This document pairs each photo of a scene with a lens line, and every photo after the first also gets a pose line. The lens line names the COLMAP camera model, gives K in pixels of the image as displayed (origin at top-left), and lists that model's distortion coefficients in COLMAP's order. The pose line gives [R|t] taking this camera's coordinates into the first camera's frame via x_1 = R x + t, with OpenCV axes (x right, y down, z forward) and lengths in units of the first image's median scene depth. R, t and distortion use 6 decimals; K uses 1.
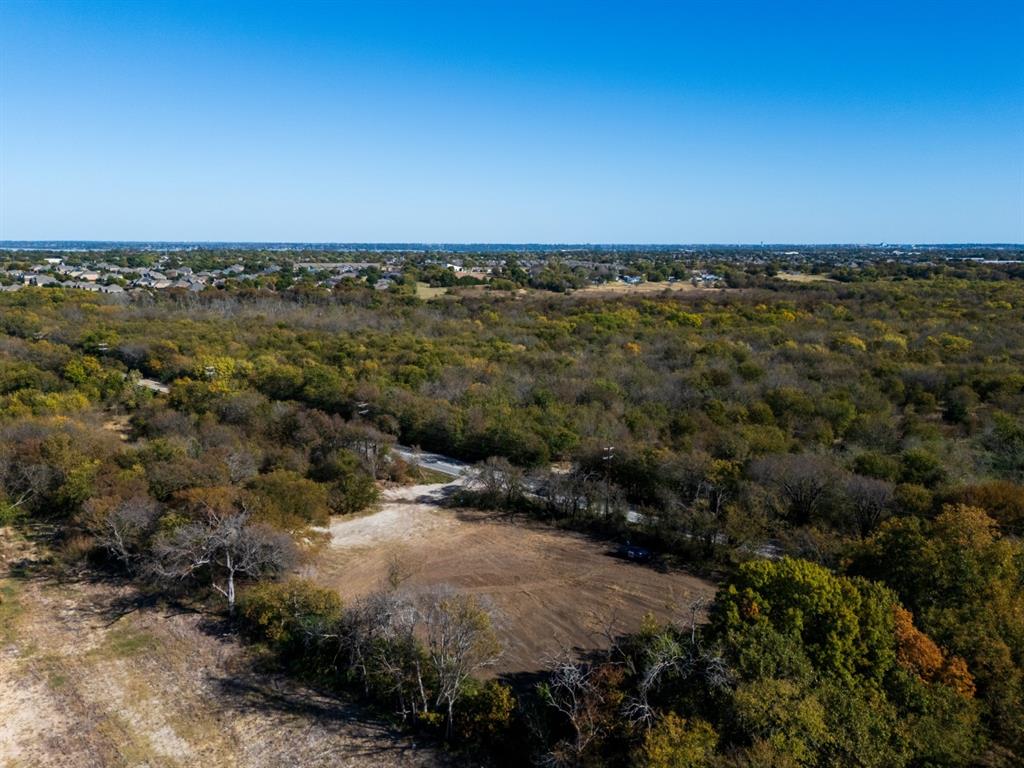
lens RADIAL K [[768.3, 0, 512.0], [0, 768.3, 384.0], [0, 0, 1]] dist [0.061919, -0.053986]
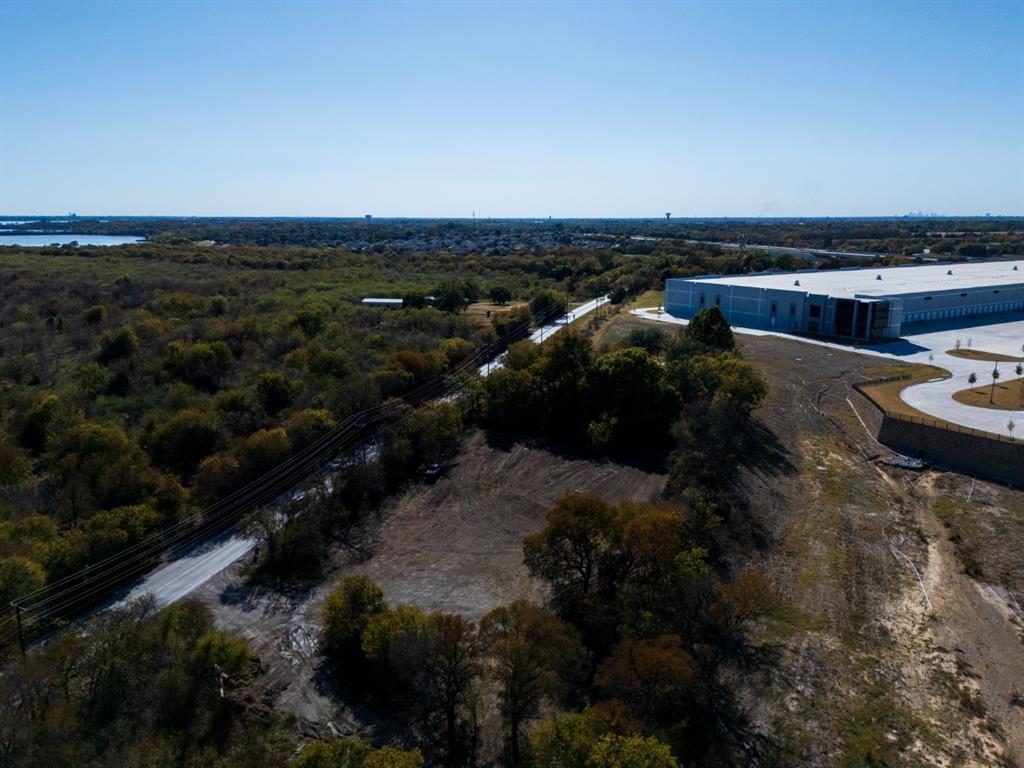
lens RADIAL K [[769.6, 0, 484.5], [0, 769.6, 389.1], [0, 0, 1]] dist [0.068985, -0.053328]
pose [[-0.393478, -0.203070, 0.896626, -0.783203], [0.158081, 0.945828, 0.283586, -0.202317], [-0.905641, 0.253324, -0.340061, 1.063029]]
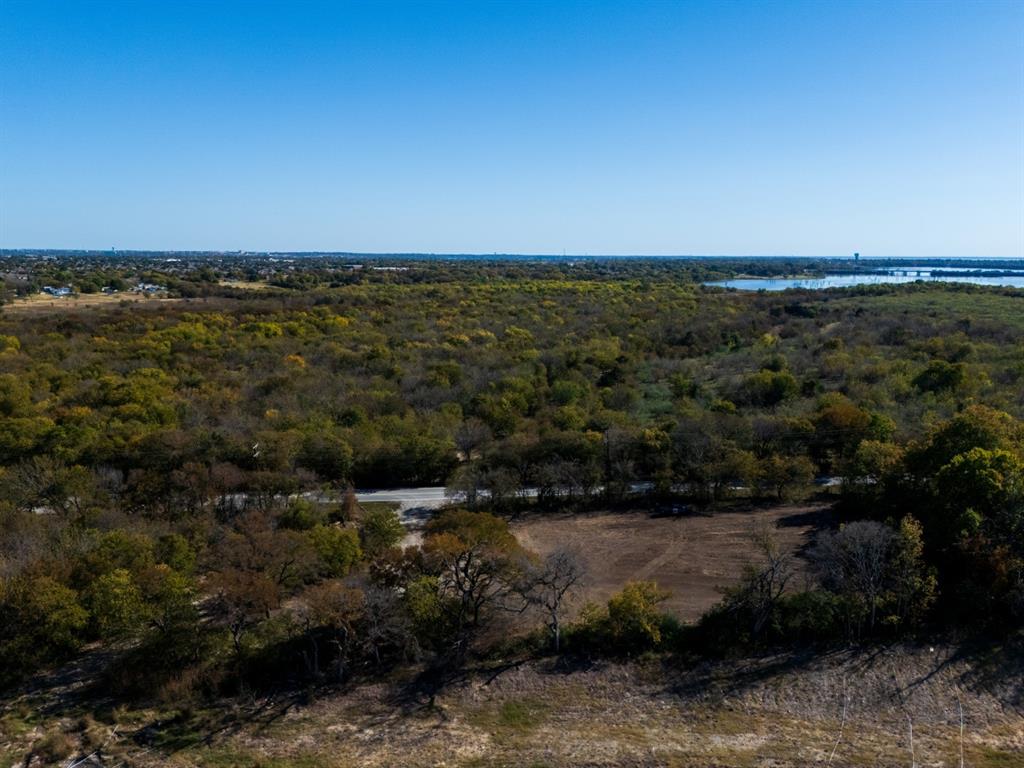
lens RADIAL K [[768.3, 0, 512.0], [0, 768.3, 384.0], [0, 0, 1]] dist [0.061919, -0.053986]
pose [[0.708529, -0.116091, 0.696068, -0.688250], [0.121996, 0.991675, 0.041212, -0.050715], [-0.695057, 0.055718, 0.716793, 0.224483]]
